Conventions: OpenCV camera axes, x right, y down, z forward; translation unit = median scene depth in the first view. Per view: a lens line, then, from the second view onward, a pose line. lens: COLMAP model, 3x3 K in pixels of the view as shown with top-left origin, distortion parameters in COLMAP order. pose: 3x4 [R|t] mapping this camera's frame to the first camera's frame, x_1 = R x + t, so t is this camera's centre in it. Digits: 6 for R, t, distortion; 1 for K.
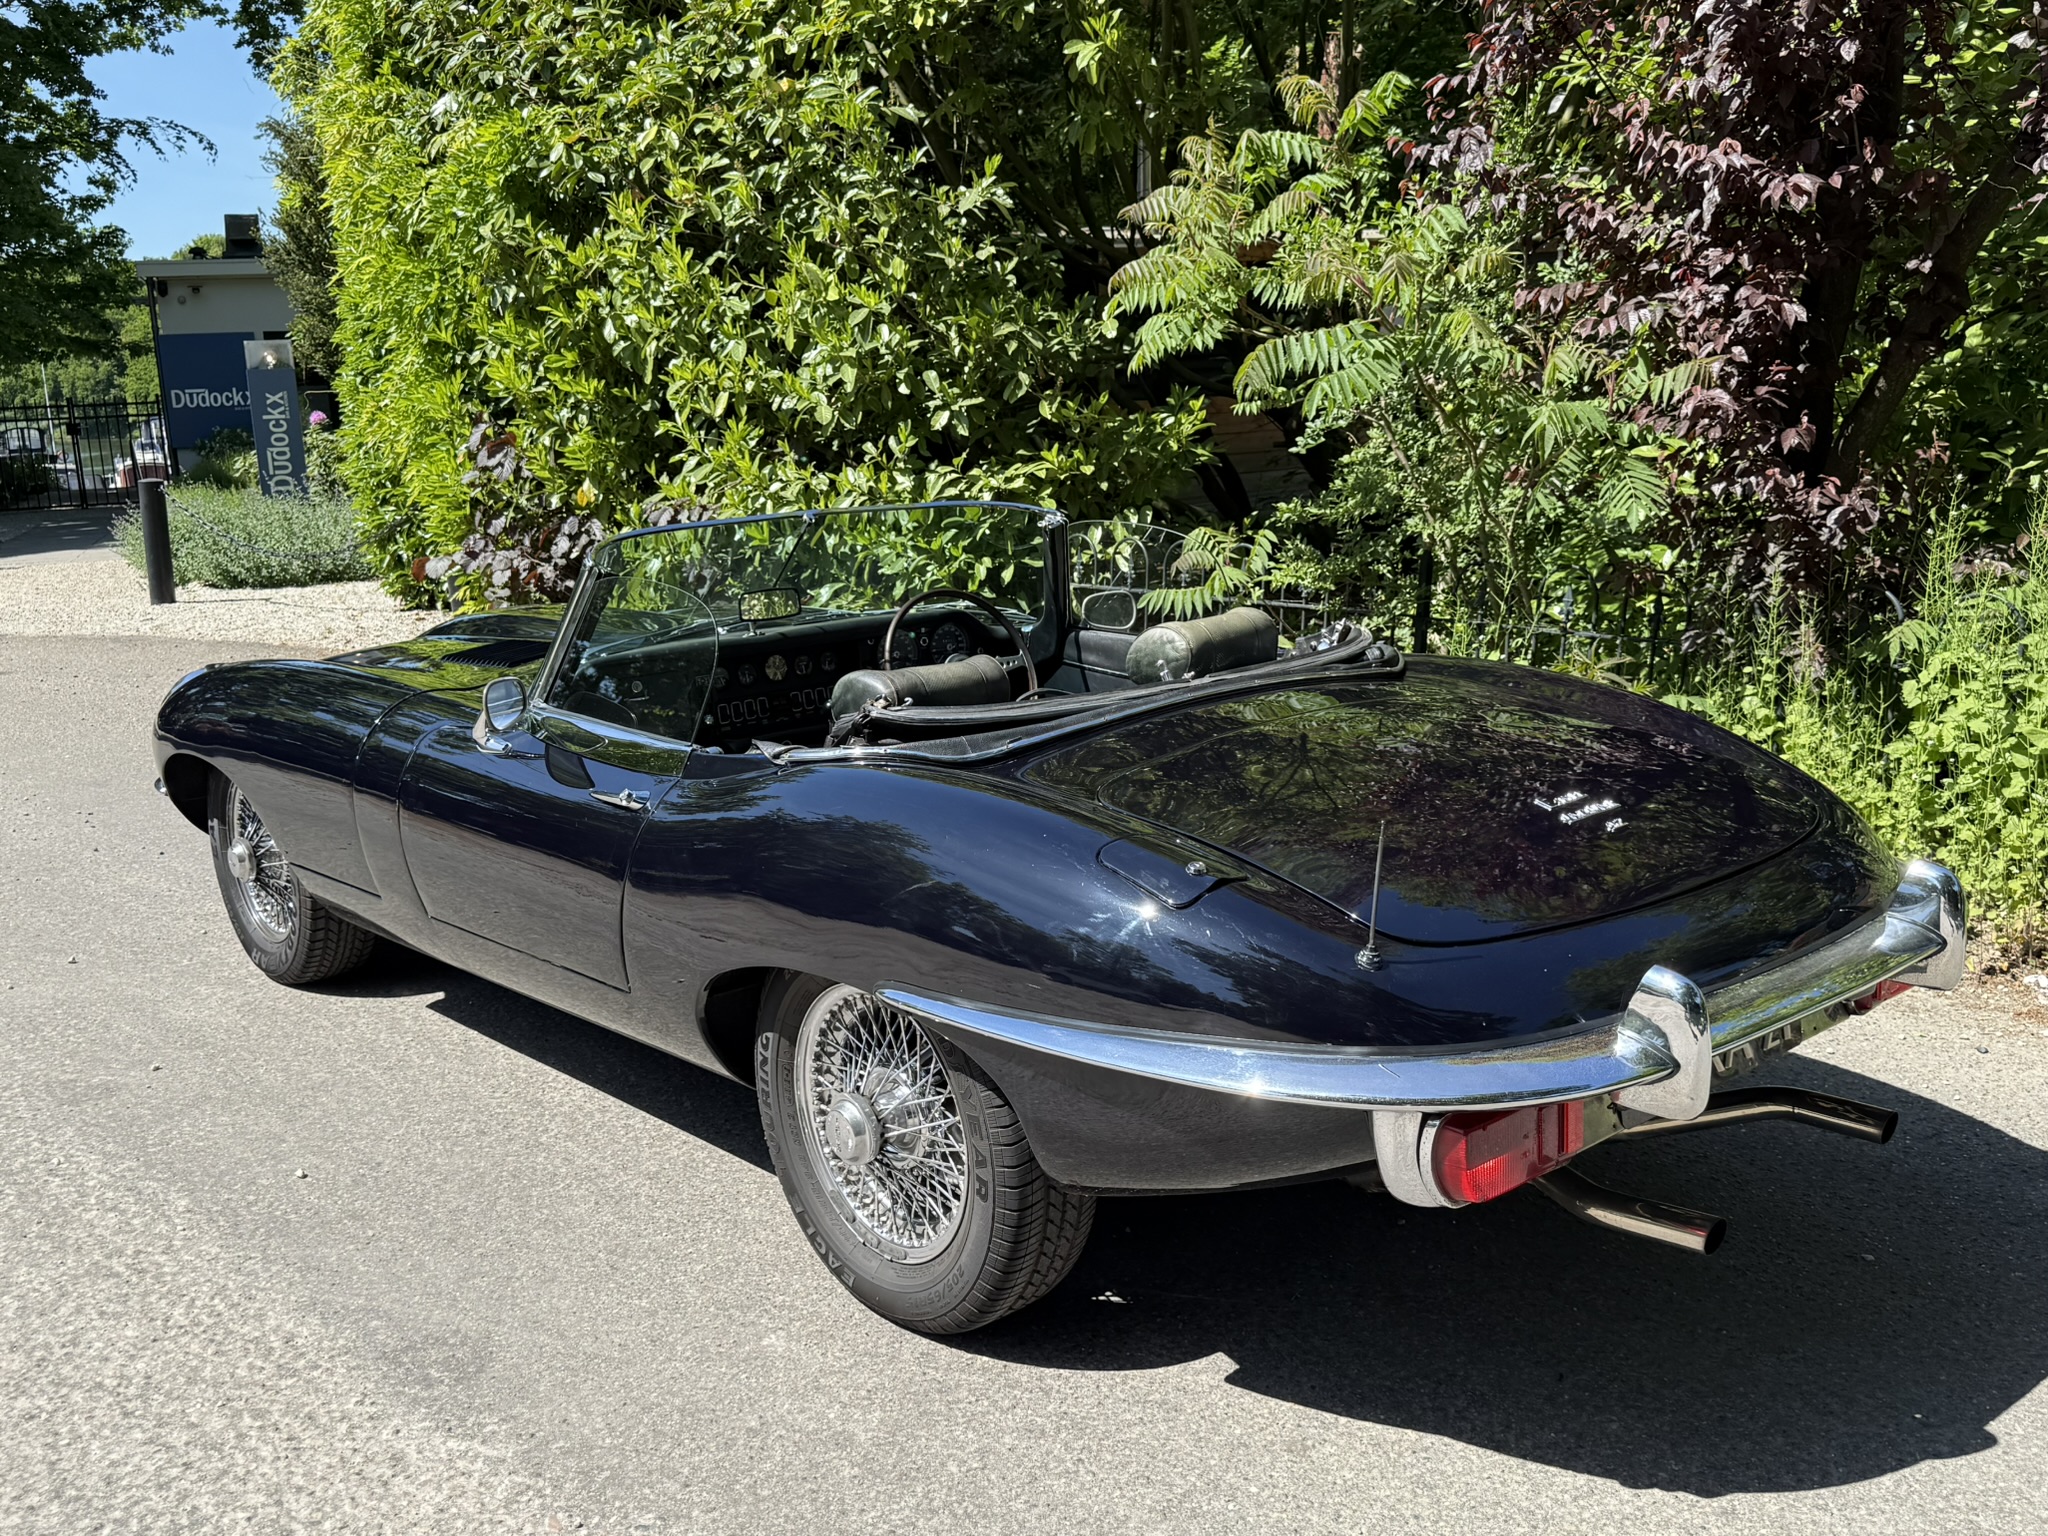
lens RADIAL K [[1895.0, 0, 1024.0], [0, 1895.0, 768.0], [0, 0, 1]] dist [0.160659, -0.342322]
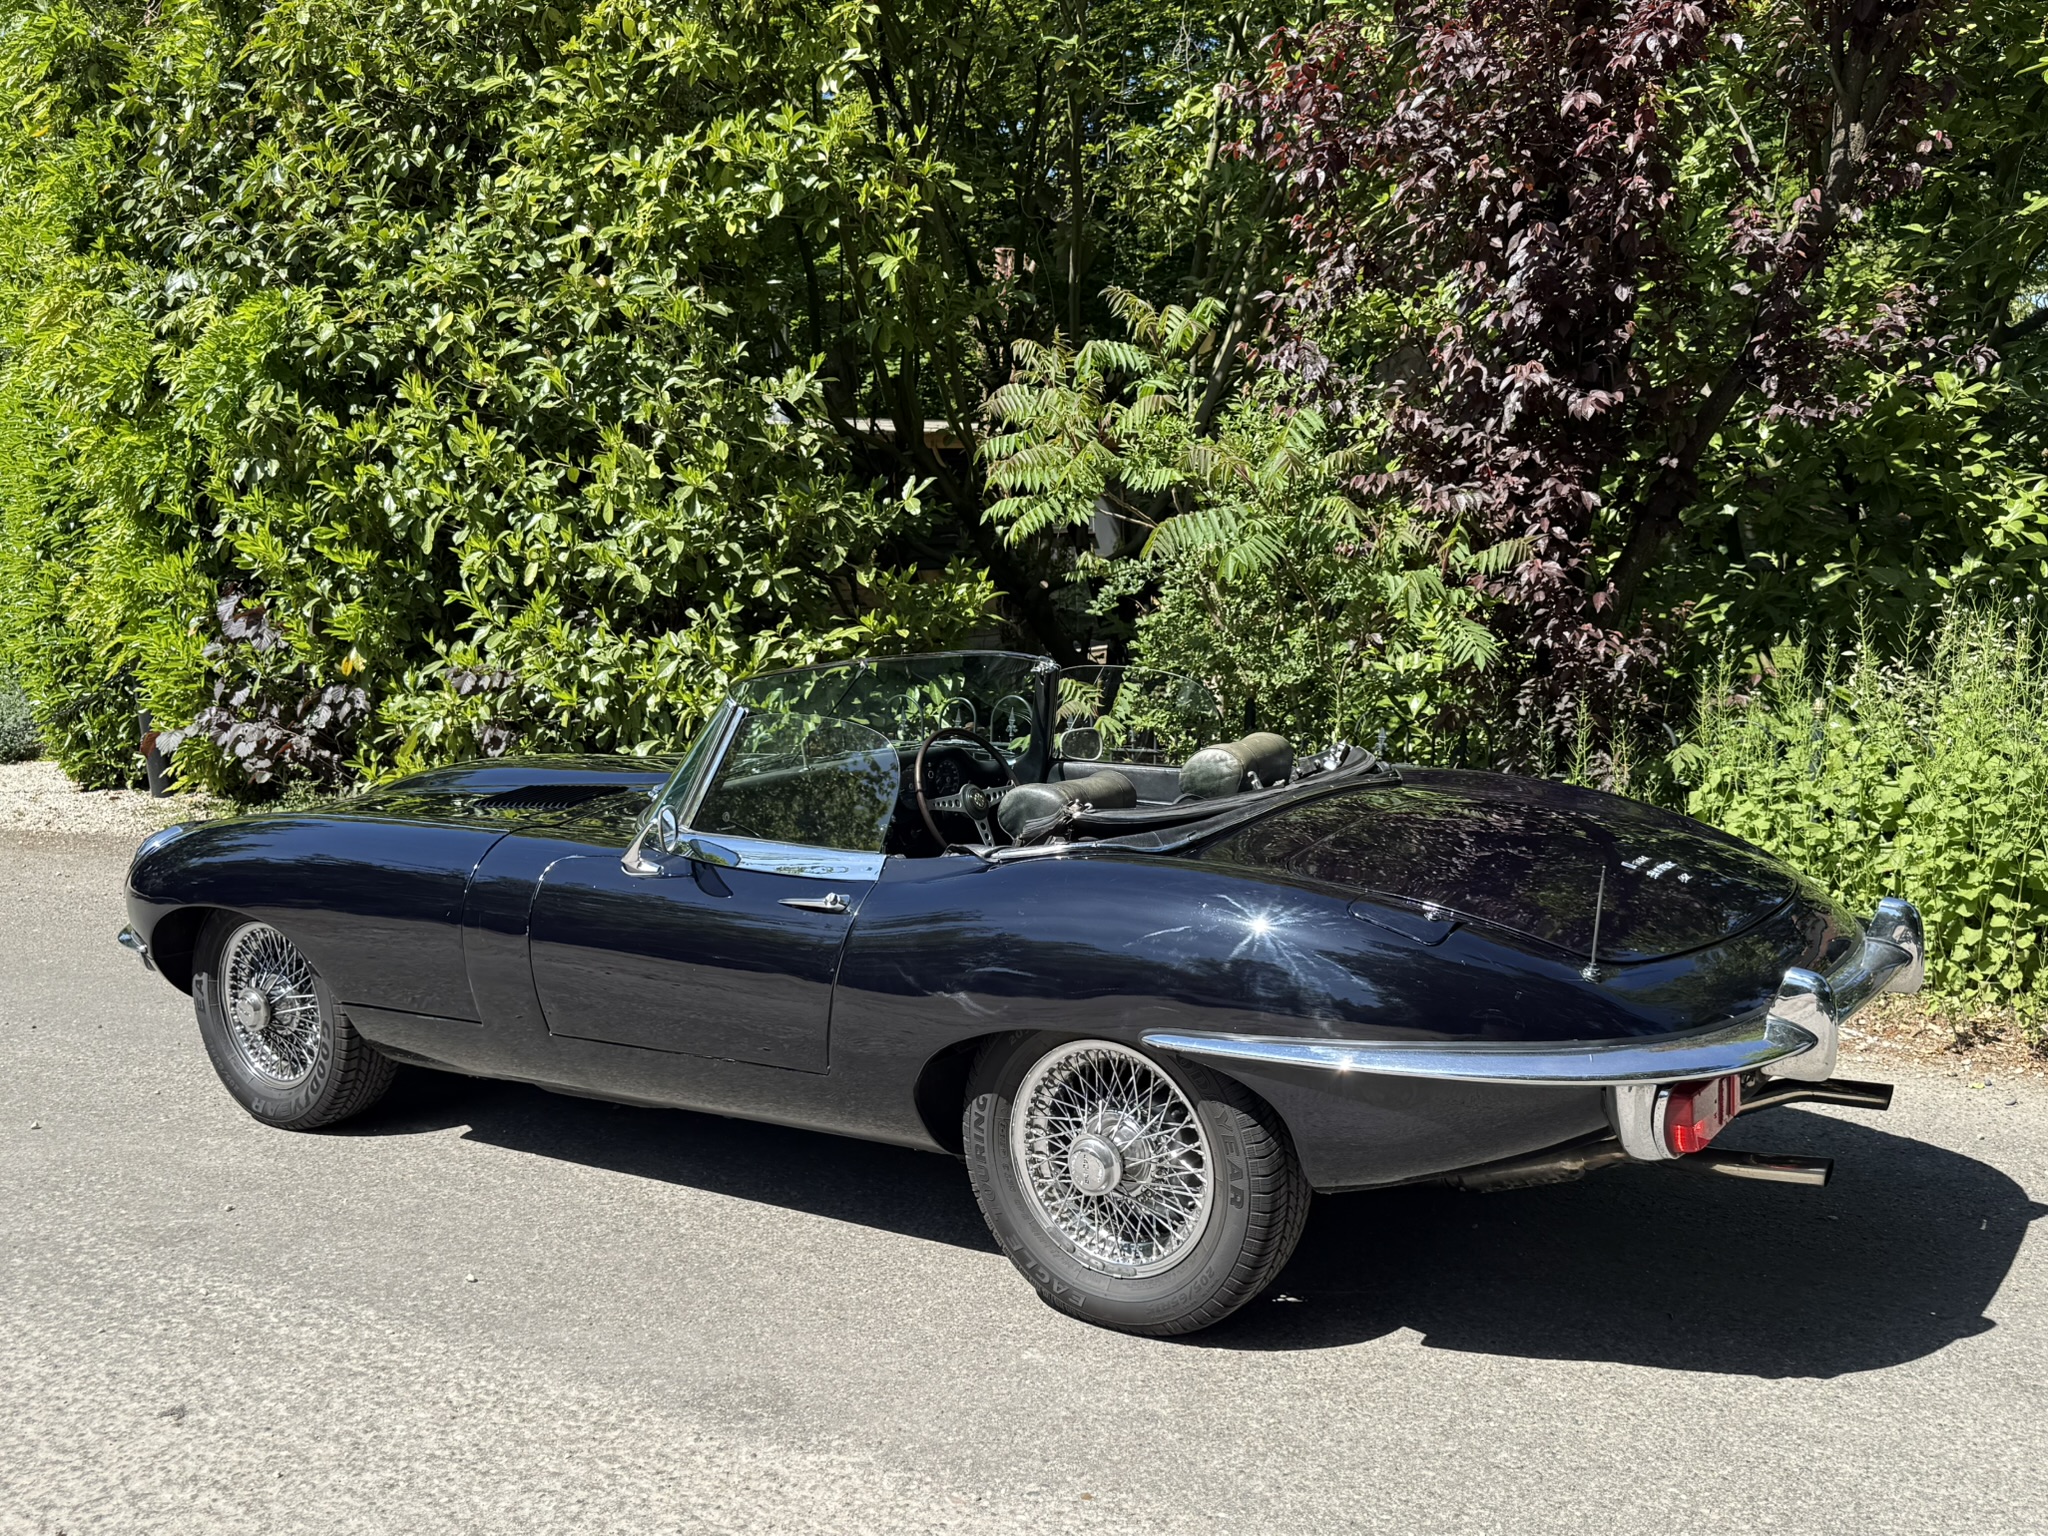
lens RADIAL K [[1895.0, 0, 1024.0], [0, 1895.0, 768.0], [0, 0, 1]] dist [0.160659, -0.342322]
pose [[0.971423, -0.022974, 0.236241, -0.153533], [0.044677, 0.995212, -0.086932, 0.017189], [-0.233113, 0.095002, 0.967798, -0.059790]]
